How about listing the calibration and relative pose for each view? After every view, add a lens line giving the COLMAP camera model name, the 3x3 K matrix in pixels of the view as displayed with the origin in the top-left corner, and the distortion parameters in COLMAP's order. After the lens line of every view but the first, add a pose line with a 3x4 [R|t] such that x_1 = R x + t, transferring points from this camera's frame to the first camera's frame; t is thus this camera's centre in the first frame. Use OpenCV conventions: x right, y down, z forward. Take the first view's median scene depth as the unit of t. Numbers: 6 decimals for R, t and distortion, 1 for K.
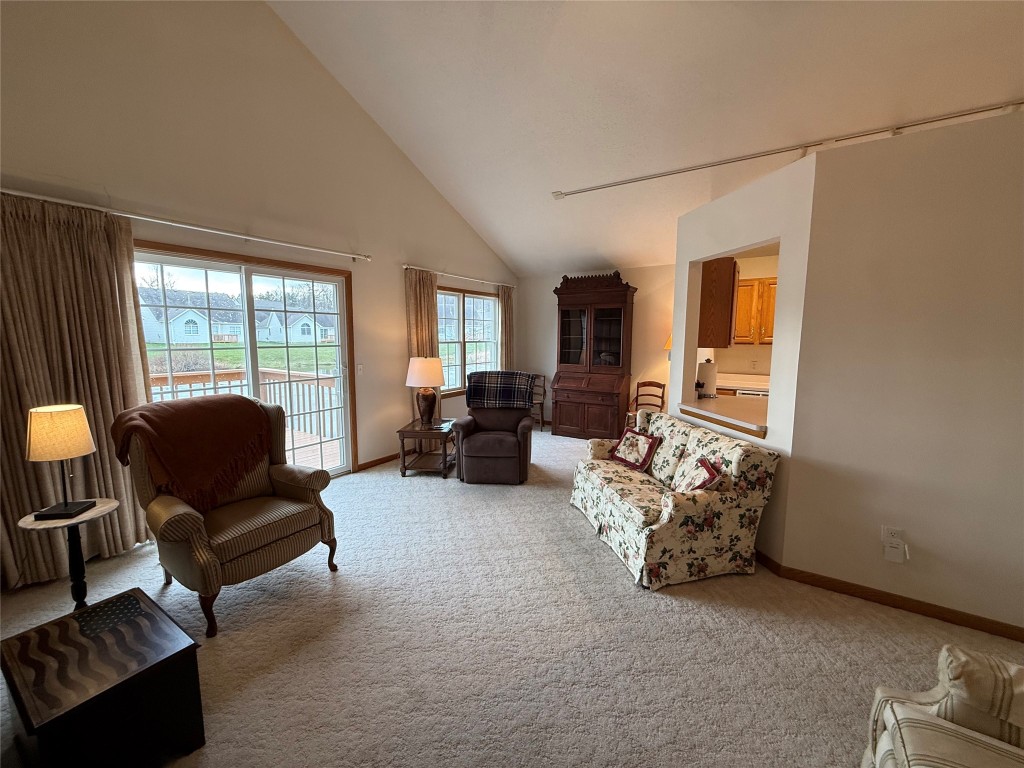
lens RADIAL K [[406.7, 0, 507.4], [0, 406.7, 388.6], [0, 0, 1]] dist [-0.001483, -0.000260]
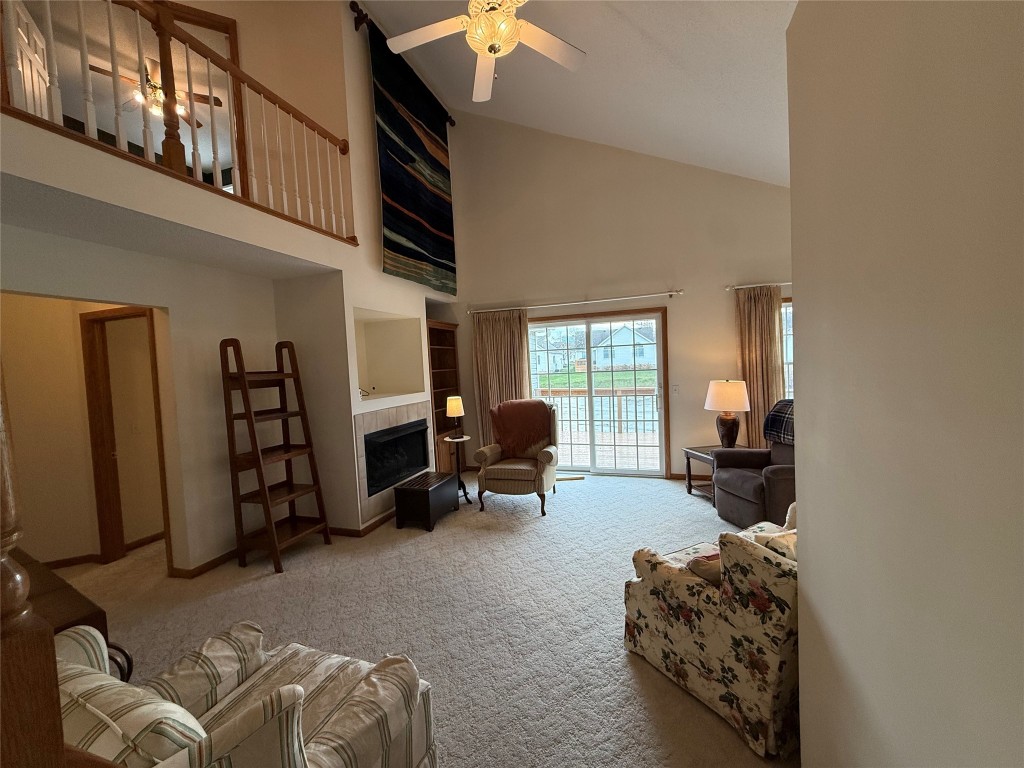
lens RADIAL K [[406.7, 0, 507.8], [0, 406.7, 384.3], [0, 0, 1]] dist [-0.001483, -0.000260]
pose [[0.247058, 0.033598, -0.968418, 1.005514], [-0.080796, 0.996633, 0.013964, -0.064886], [0.965626, 0.074794, 0.248941, 0.424100]]
